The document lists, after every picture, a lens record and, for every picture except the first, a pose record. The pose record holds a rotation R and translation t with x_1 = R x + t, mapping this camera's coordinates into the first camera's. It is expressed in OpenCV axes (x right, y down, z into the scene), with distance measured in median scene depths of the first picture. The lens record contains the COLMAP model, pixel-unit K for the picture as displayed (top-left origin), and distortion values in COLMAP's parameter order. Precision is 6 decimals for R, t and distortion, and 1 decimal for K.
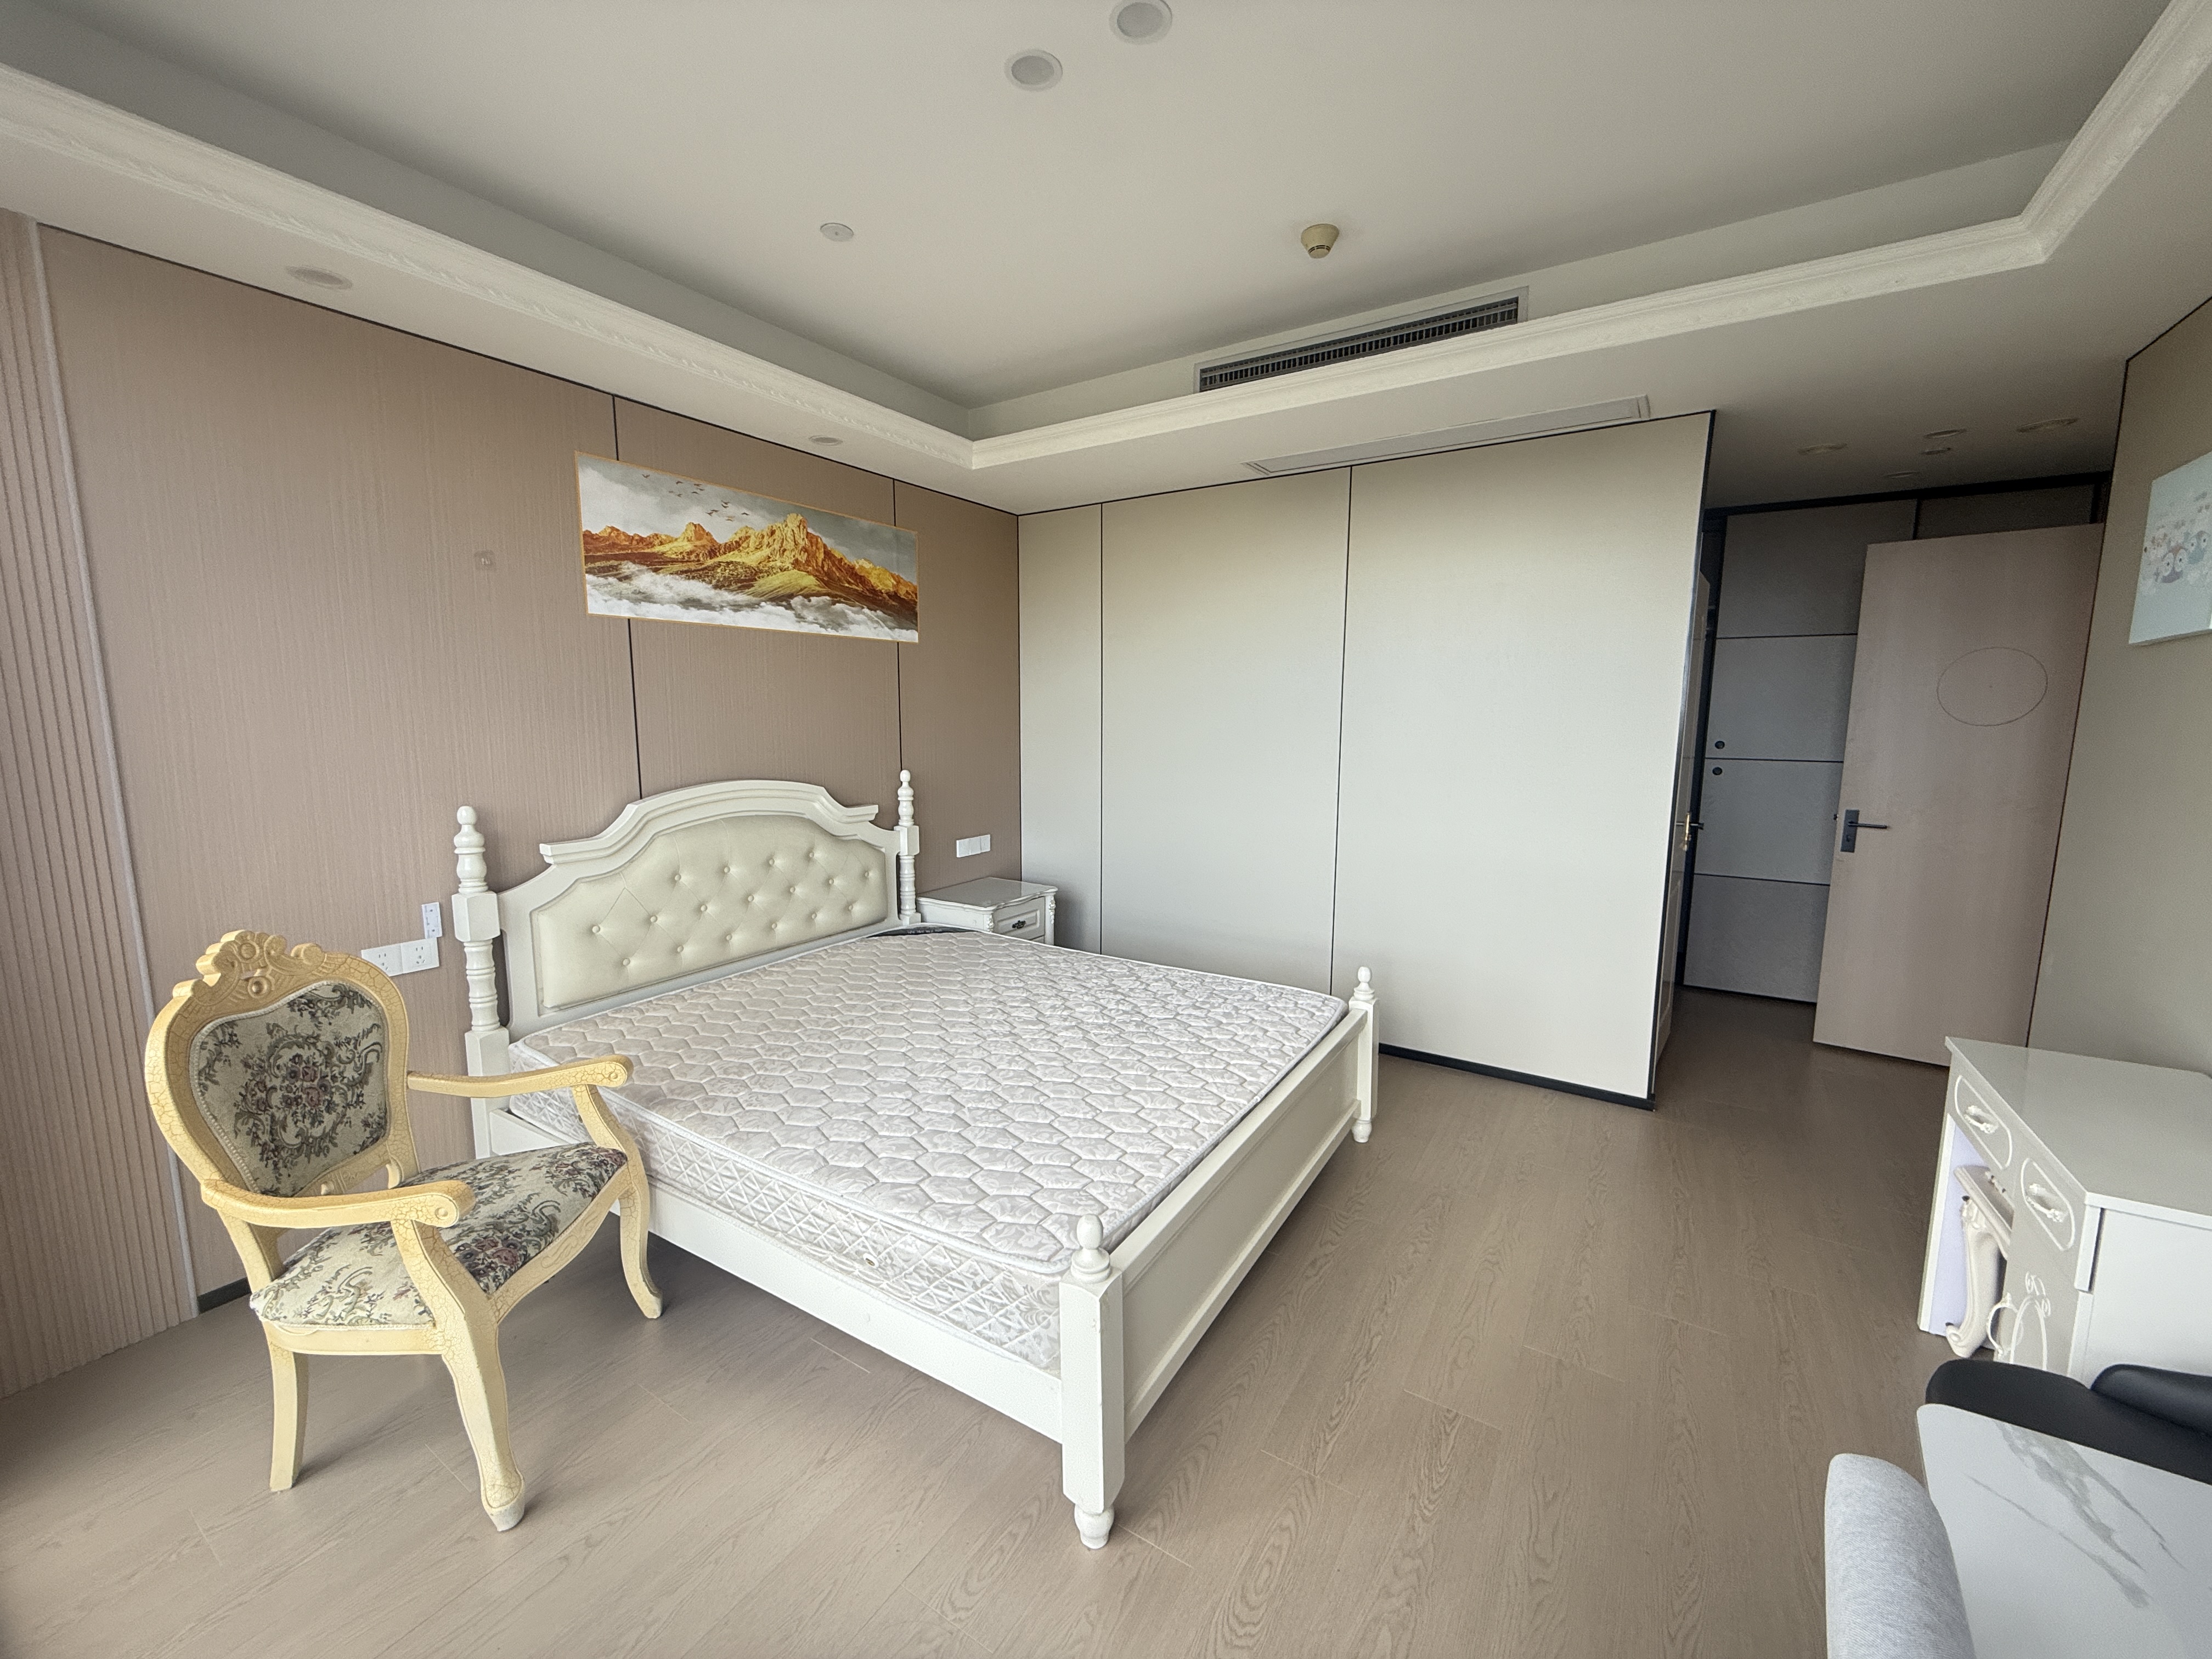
lens RADIAL K [[879.3, 0, 1105.8], [0, 879.3, 823.4], [0, 0, 1]] dist [-0.000119, -0.000012]
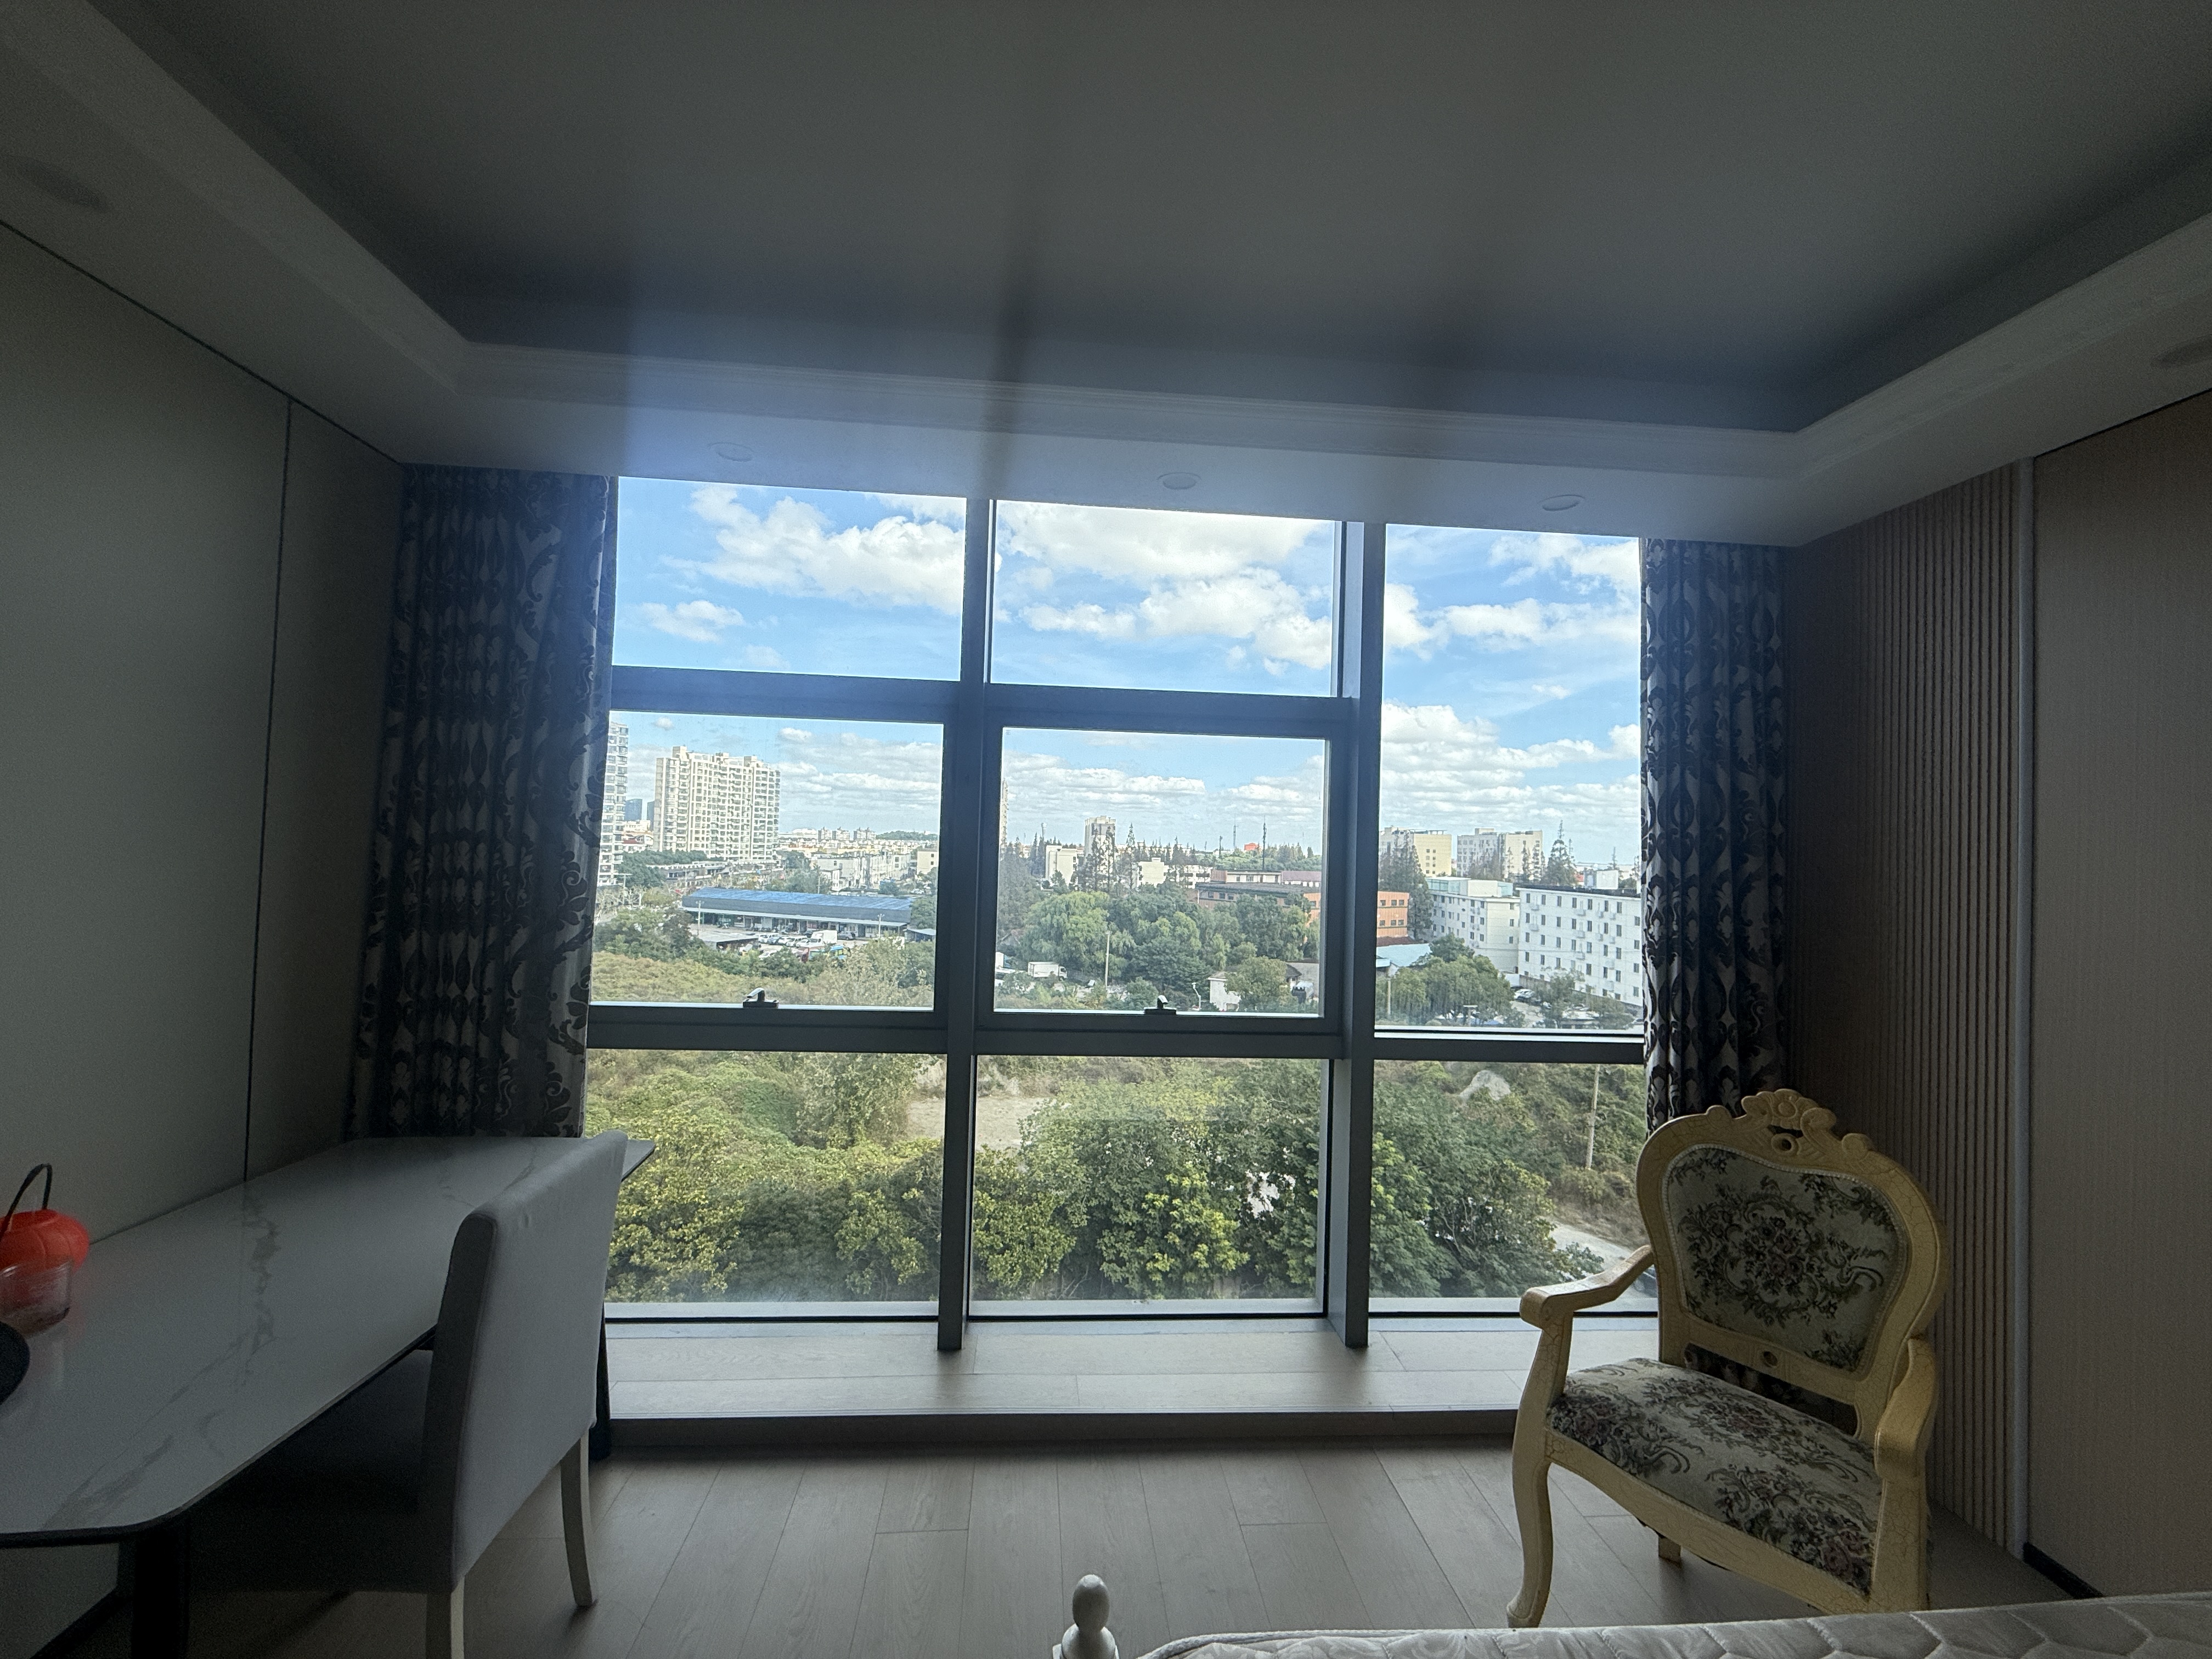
lens RADIAL K [[879.3, 0, 1096.9], [0, 879.3, 828.8], [0, 0, 1]] dist [-0.000119, -0.000012]
pose [[-0.799539, -0.040860, -0.599222, 0.370929], [-0.112173, 0.990287, 0.082147, -0.188946], [0.590046, 0.132896, -0.796357, 1.276438]]
